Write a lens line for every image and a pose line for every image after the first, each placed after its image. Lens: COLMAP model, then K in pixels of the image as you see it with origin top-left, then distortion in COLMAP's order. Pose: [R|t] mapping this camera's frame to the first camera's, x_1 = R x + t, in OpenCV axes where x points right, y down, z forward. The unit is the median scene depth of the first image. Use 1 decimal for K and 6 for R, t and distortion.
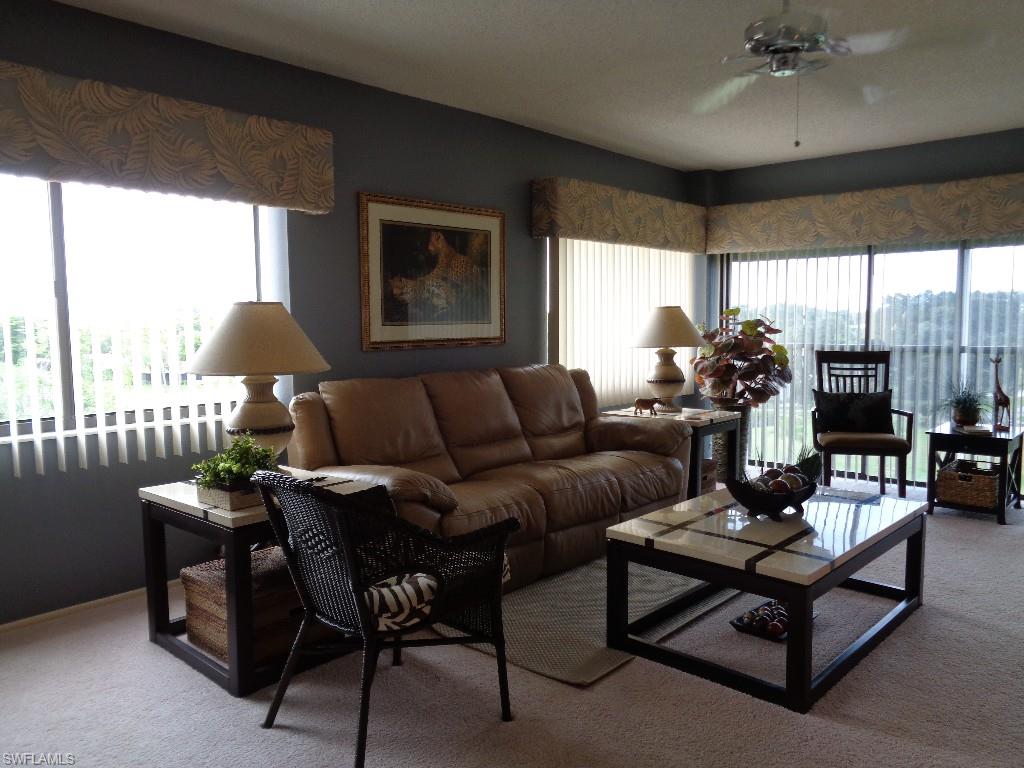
lens RADIAL K [[765.3, 0, 512.0], [0, 765.3, 384.0], [0, 0, 1]] dist [-0.003370, 0.081724]
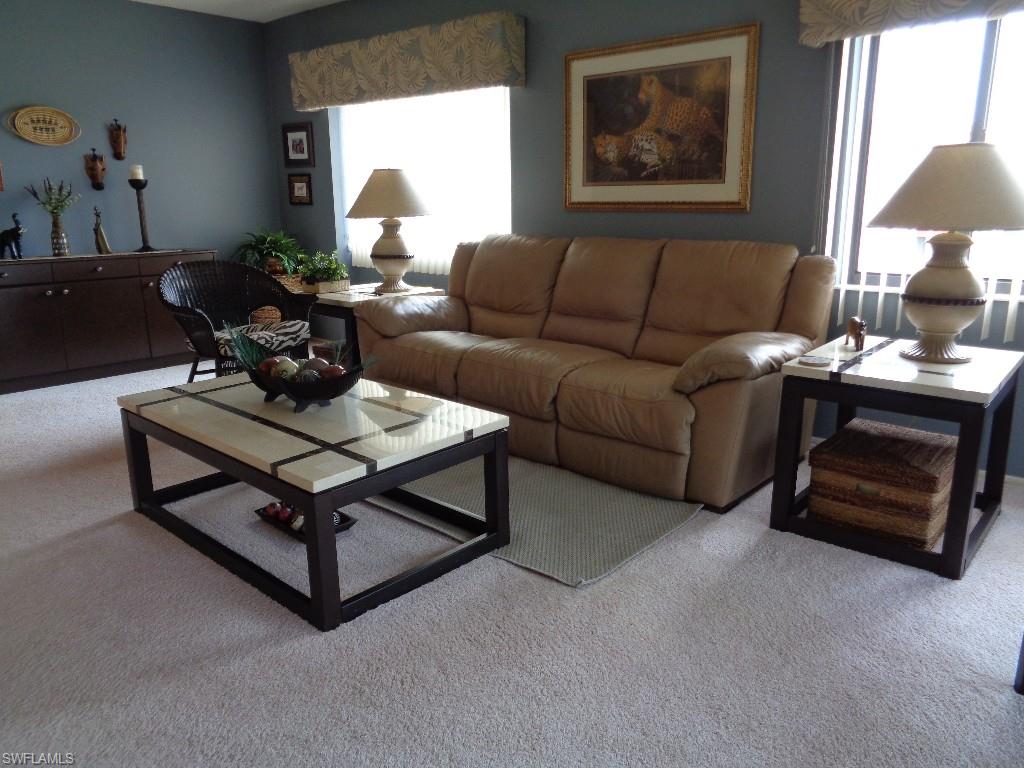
lens RADIAL K [[765.3, 0, 512.0], [0, 765.3, 384.0], [0, 0, 1]] dist [-0.003370, 0.081724]
pose [[0.012250, 0.254478, -0.967001, 0.861457], [-0.073568, 0.964682, 0.252935, -0.071193], [0.997215, 0.068042, 0.030539, 0.869212]]
